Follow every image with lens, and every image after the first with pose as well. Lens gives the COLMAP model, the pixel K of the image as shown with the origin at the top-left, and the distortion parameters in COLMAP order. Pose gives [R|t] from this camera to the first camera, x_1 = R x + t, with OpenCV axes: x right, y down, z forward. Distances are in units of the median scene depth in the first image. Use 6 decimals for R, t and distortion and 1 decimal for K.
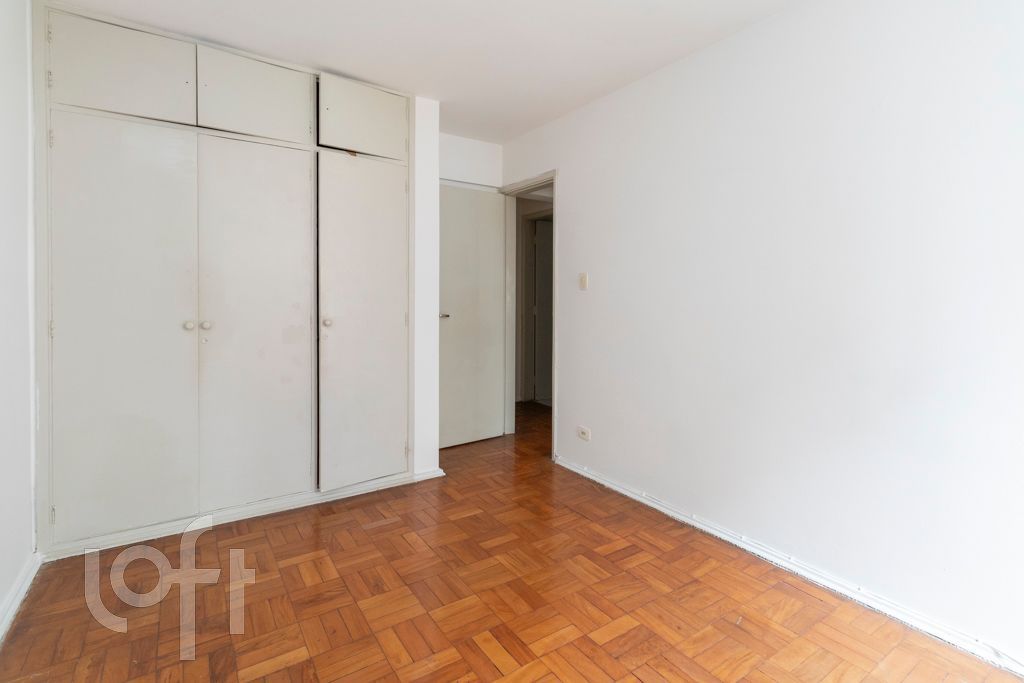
lens RADIAL K [[456.8, 0, 516.9], [0, 456.8, 304.0], [0, 0, 1]] dist [0.001833, 0.000447]
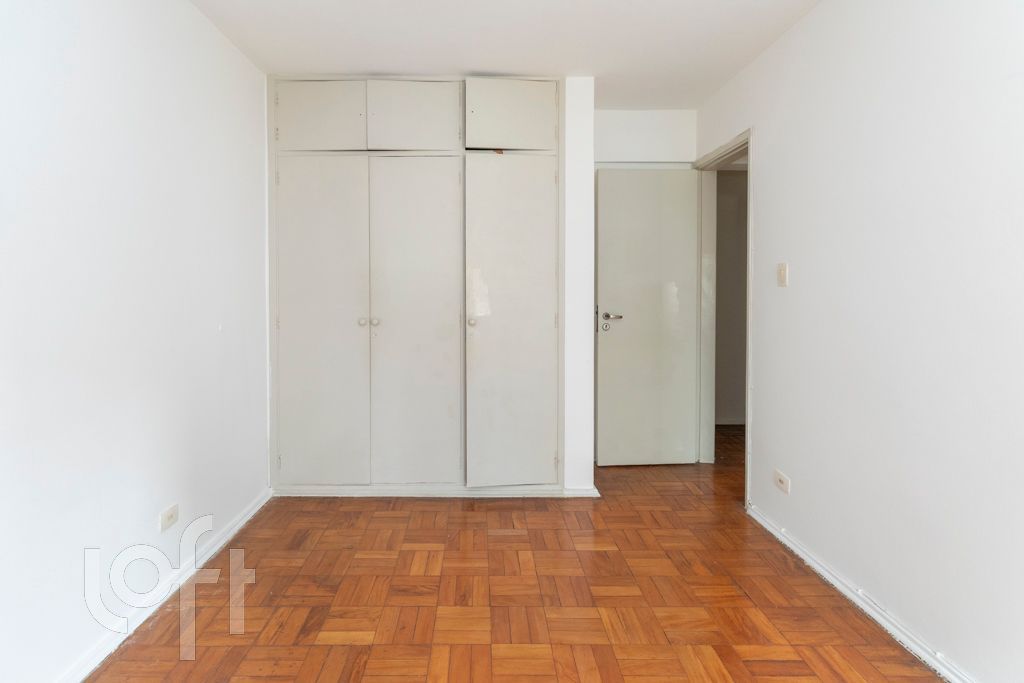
lens RADIAL K [[483.6, 0, 511.5], [0, 483.6, 301.3], [0, 0, 1]] dist [0.002645, 0.000340]
pose [[0.845090, 0.004949, -0.534602, 0.238645], [-0.003247, 0.999986, 0.004123, -0.010404], [0.534615, -0.001748, 0.845094, 0.138002]]
